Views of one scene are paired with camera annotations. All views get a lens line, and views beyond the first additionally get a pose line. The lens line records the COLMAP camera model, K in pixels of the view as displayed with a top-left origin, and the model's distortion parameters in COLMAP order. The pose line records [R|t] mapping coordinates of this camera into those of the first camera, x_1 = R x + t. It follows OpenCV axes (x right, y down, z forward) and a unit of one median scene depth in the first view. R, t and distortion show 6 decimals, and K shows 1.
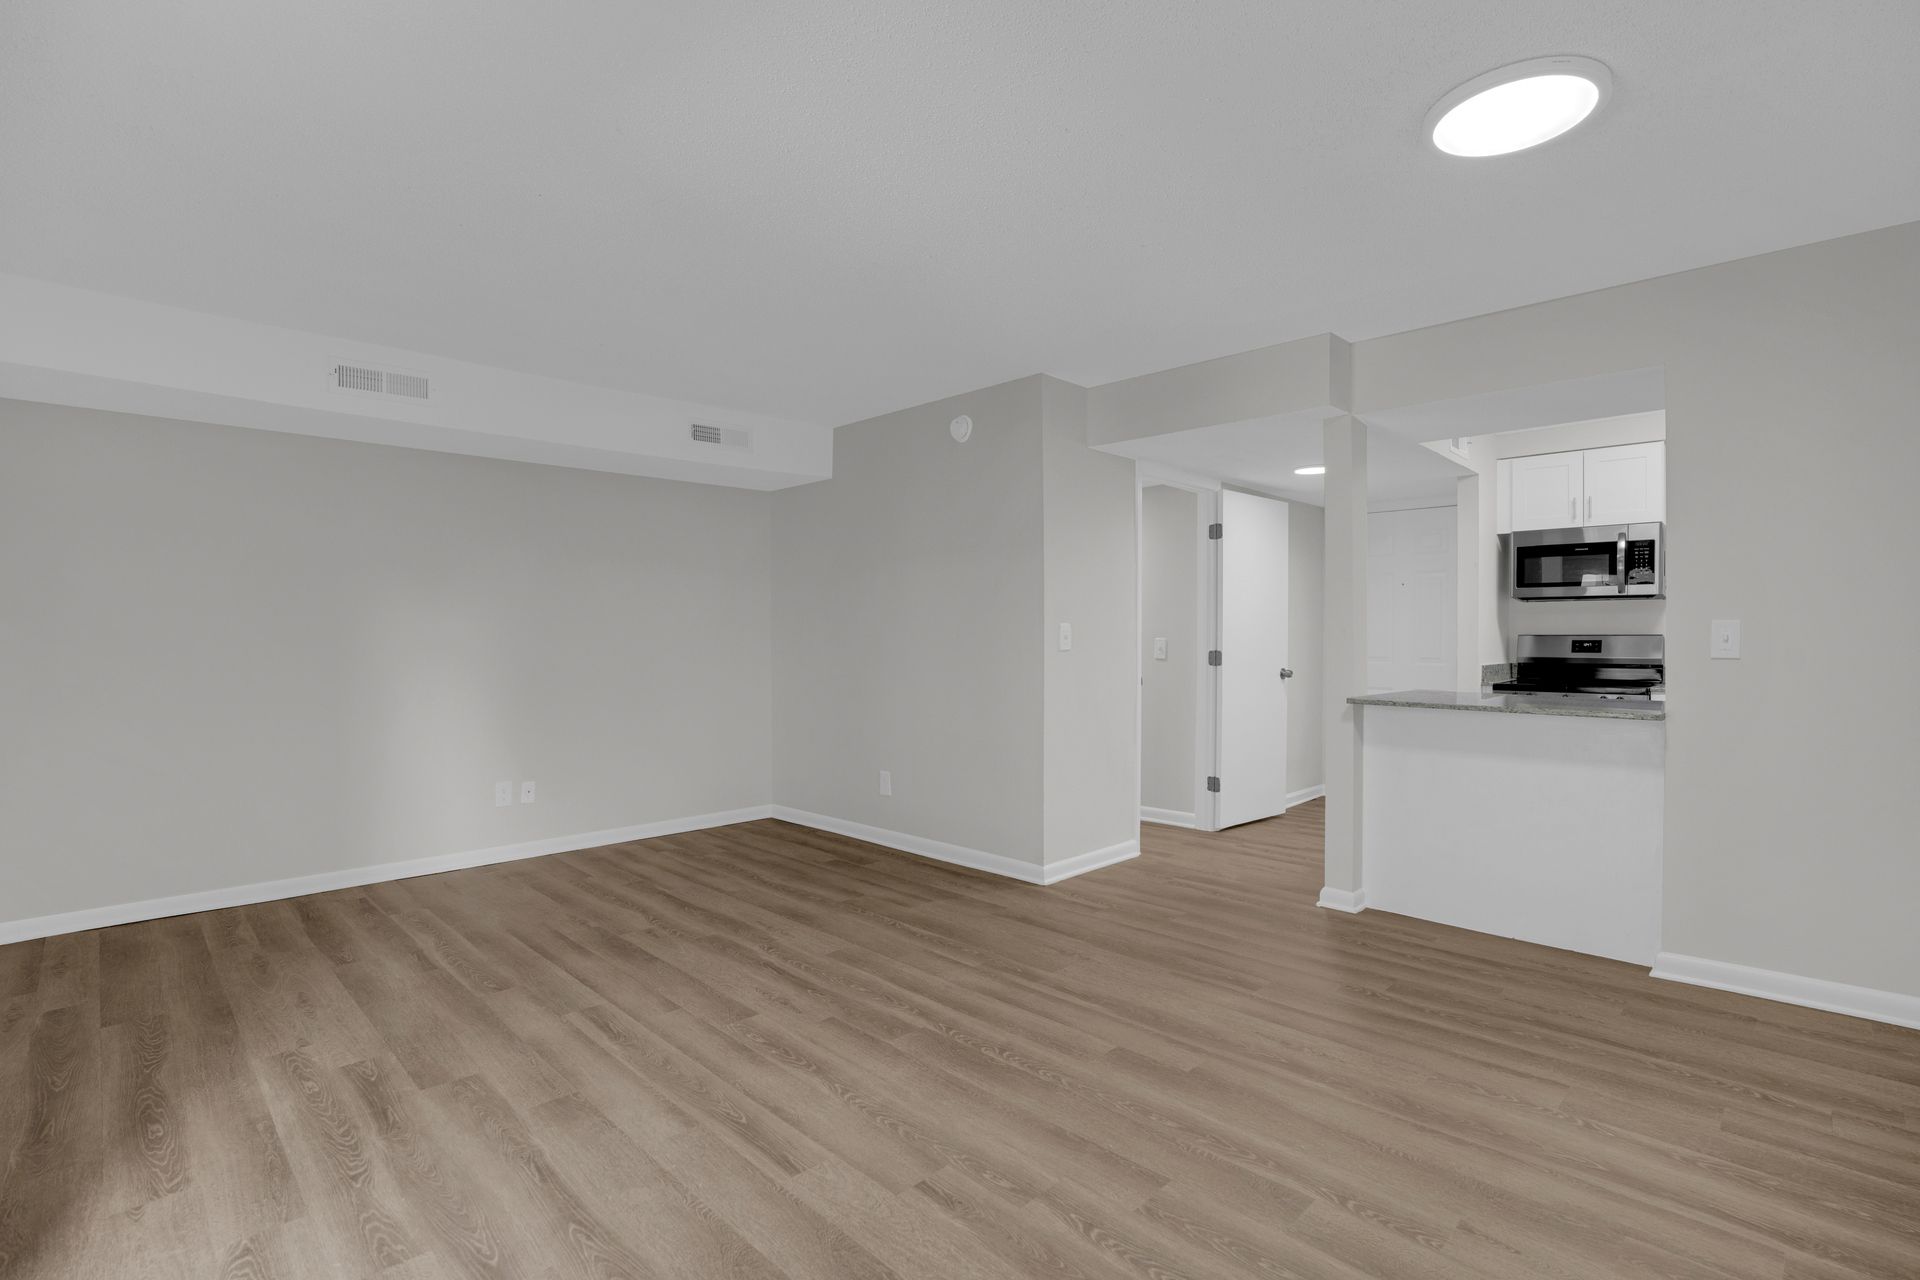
lens RADIAL K [[887.2, 0, 954.0], [0, 887.2, 637.5], [0, 0, 1]] dist [0.001918, 0.001588]
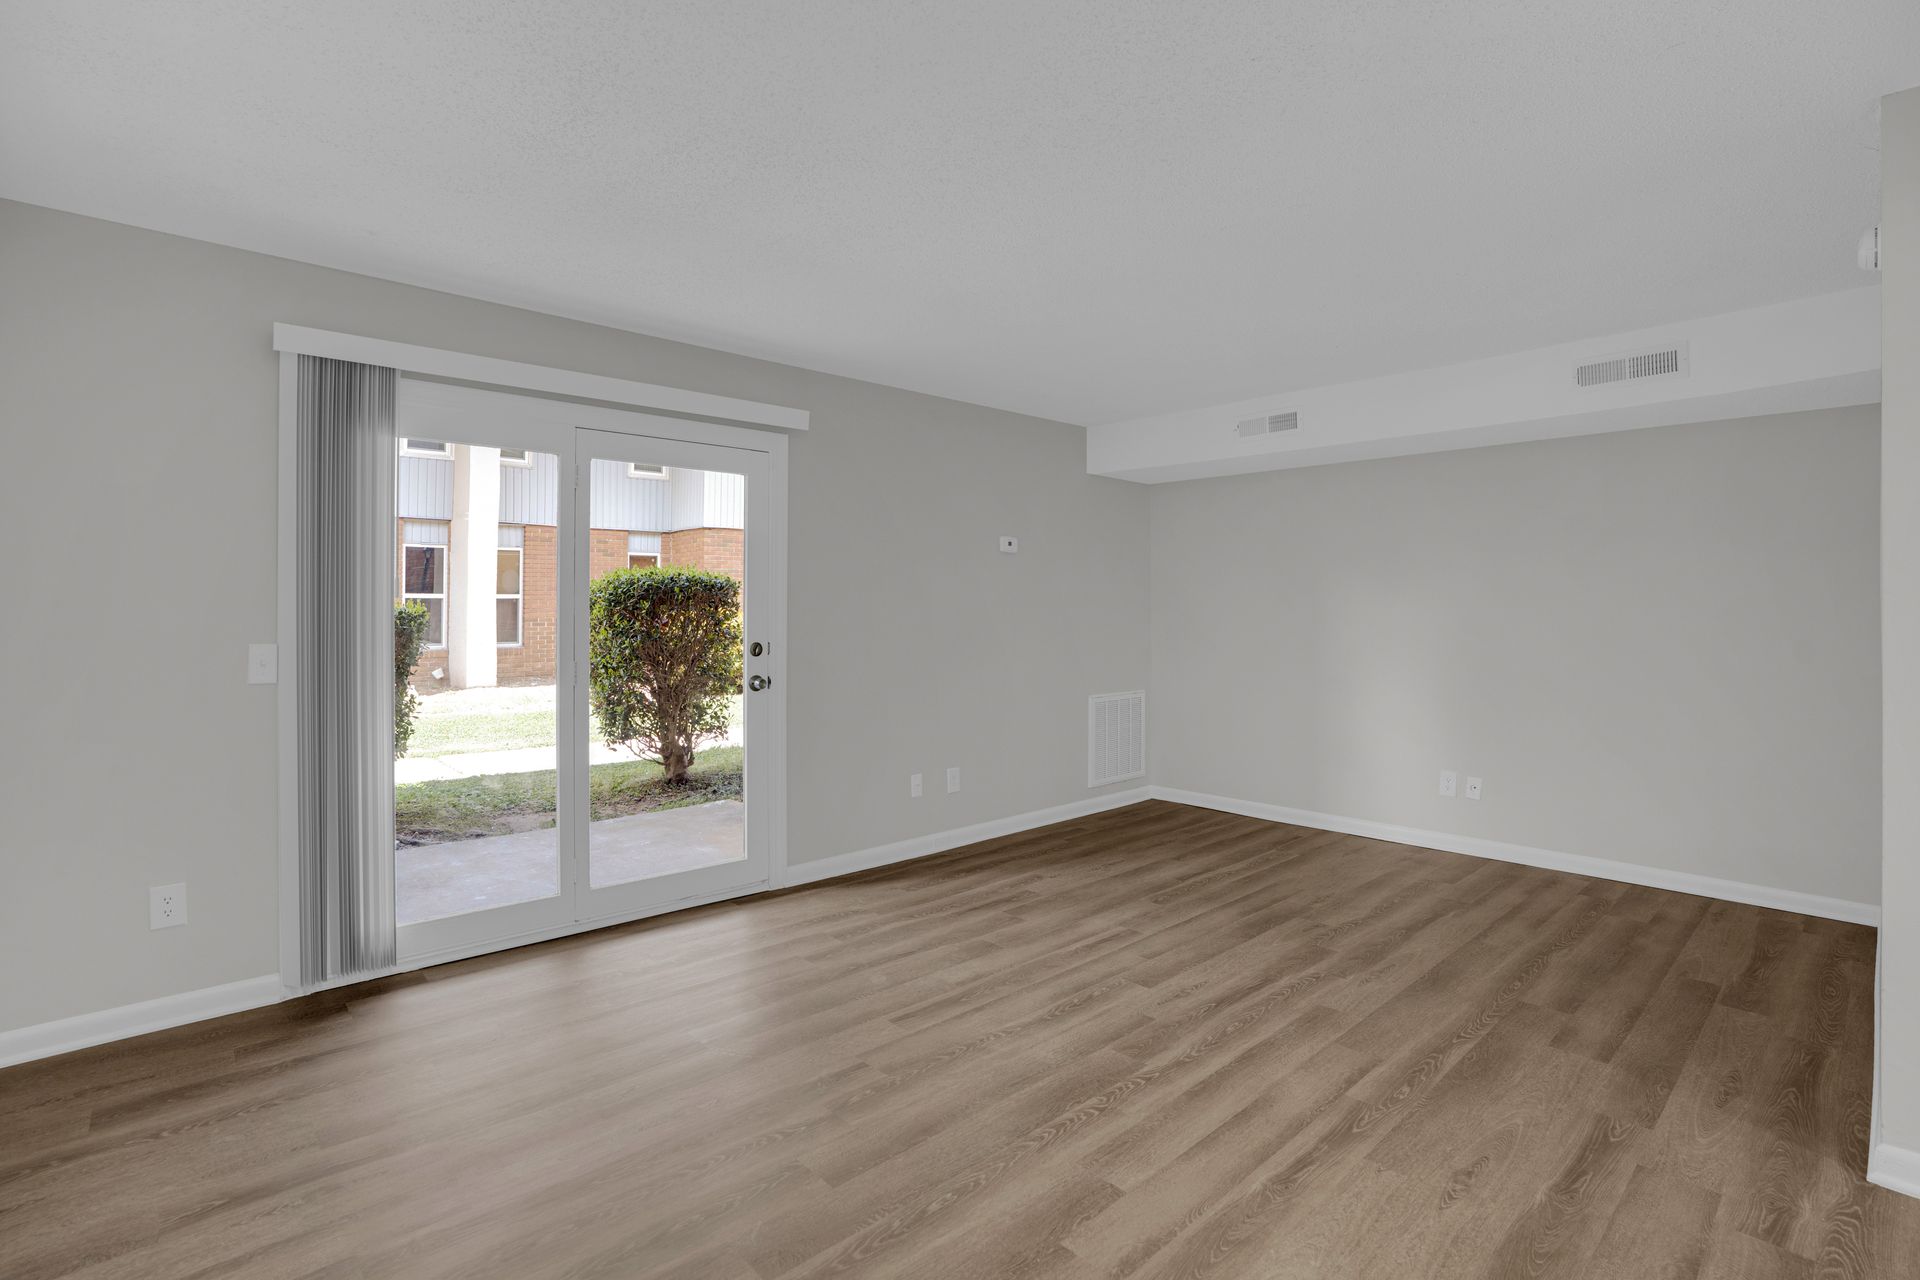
lens RADIAL K [[887.2, 0, 953.9], [0, 887.2, 636.2], [0, 0, 1]] dist [0.001918, 0.001588]
pose [[-0.030832, 0.015265, -0.999408, 0.768442], [0.007616, 0.999858, 0.015037, -0.012248], [0.999496, -0.007148, -0.030944, 0.735071]]
